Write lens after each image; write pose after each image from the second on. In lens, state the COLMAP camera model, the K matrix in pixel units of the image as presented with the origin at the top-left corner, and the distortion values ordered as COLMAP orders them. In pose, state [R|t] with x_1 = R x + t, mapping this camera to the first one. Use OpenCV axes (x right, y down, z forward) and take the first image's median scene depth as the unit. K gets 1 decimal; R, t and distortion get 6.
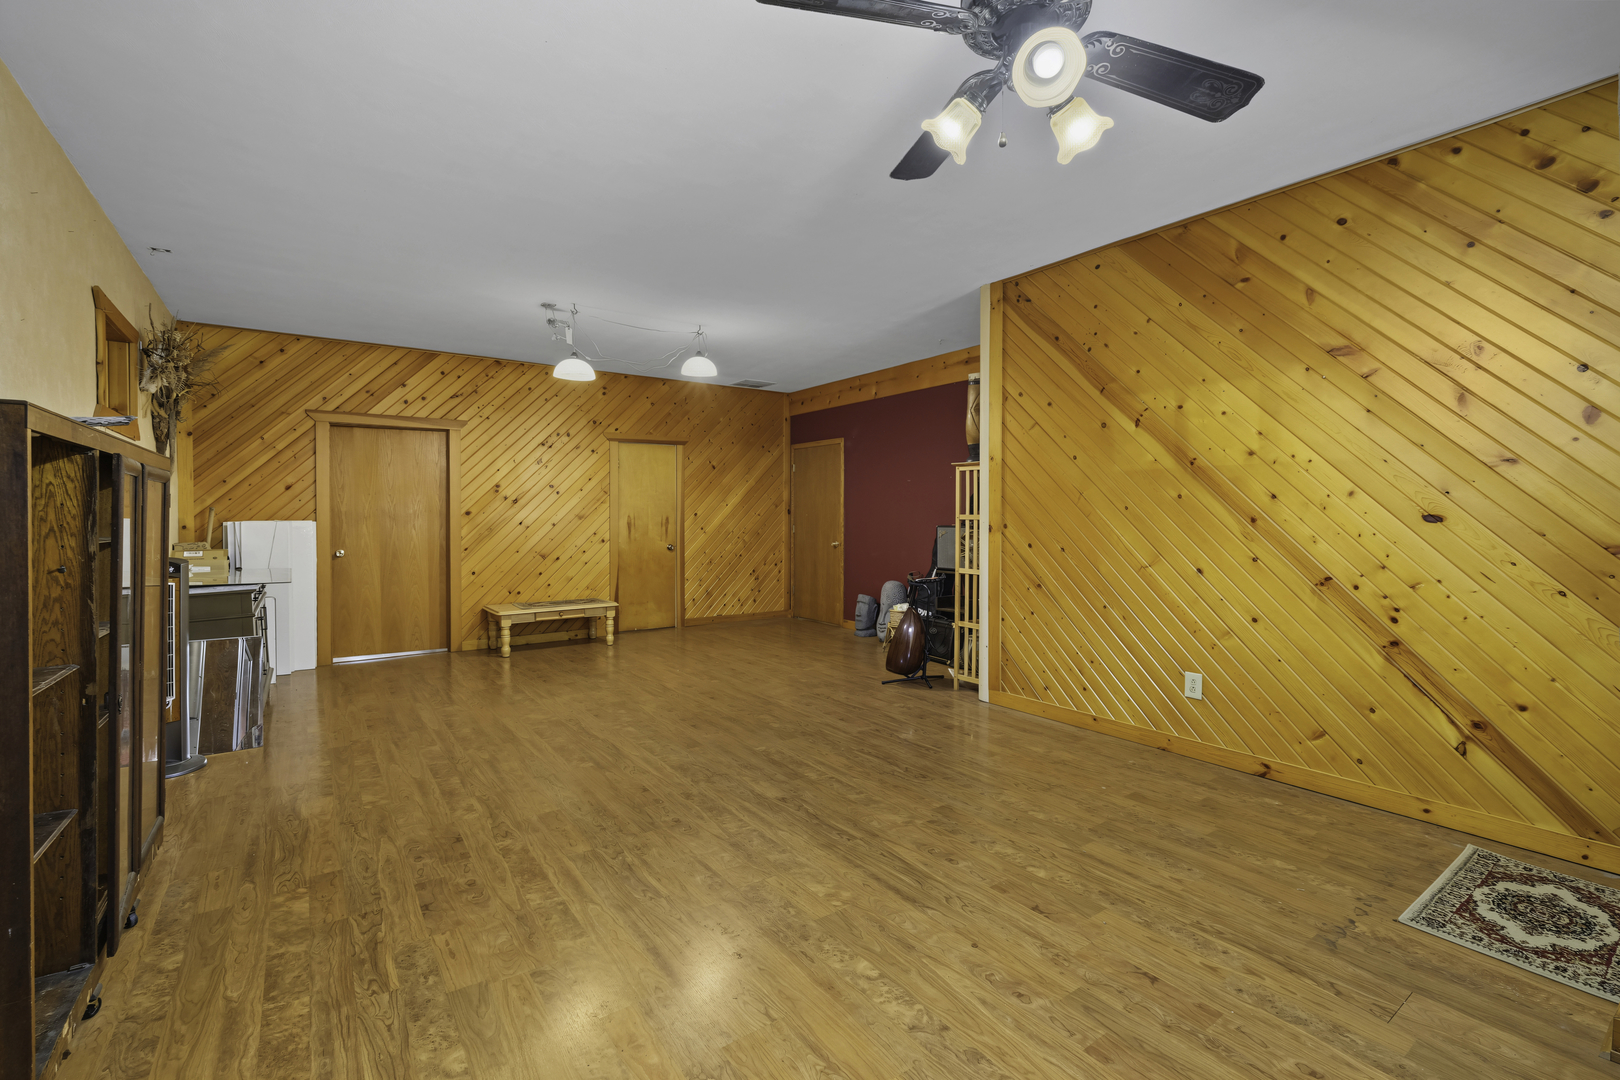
lens RADIAL K [[719.3, 0, 808.4], [0, 719.3, 525.7], [0, 0, 1]] dist [-0.001083, 0.000006]
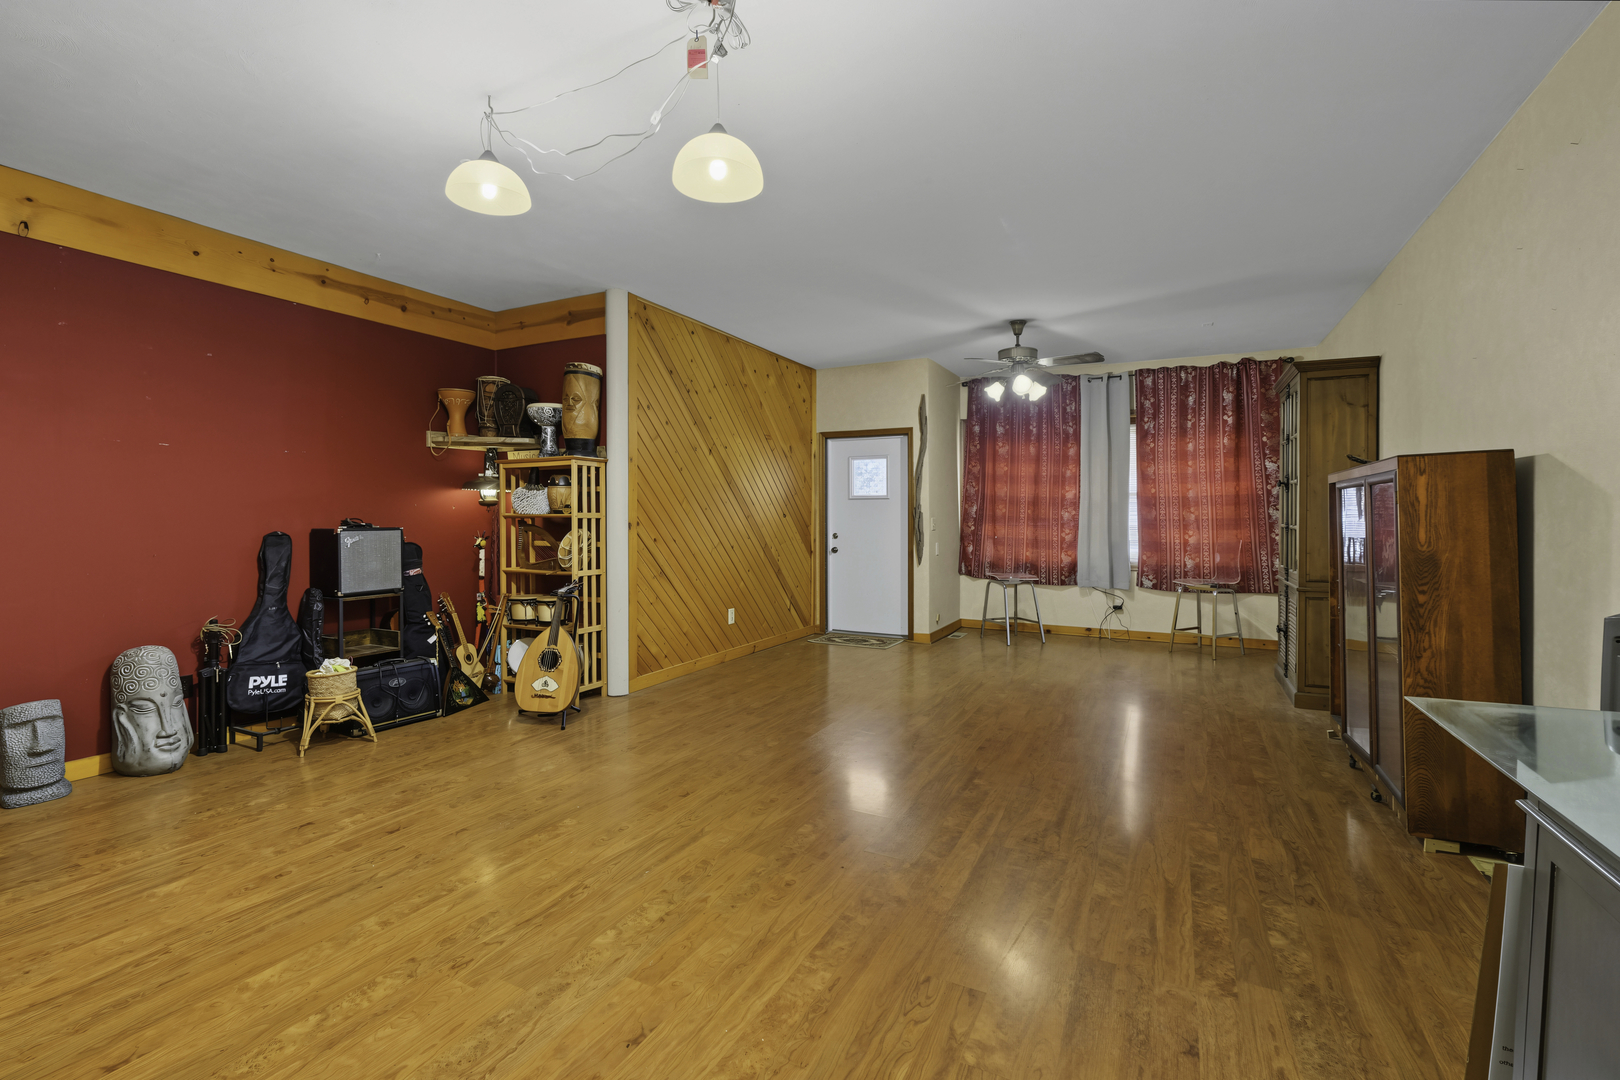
lens RADIAL K [[719.3, 0, 807.5], [0, 719.3, 529.2], [0, 0, 1]] dist [-0.001083, 0.000006]
pose [[-0.471011, -0.014821, 0.882003, -1.000853], [0.010398, 0.999696, 0.022352, -0.016350], [-0.882066, 0.019699, -0.470714, 1.601888]]
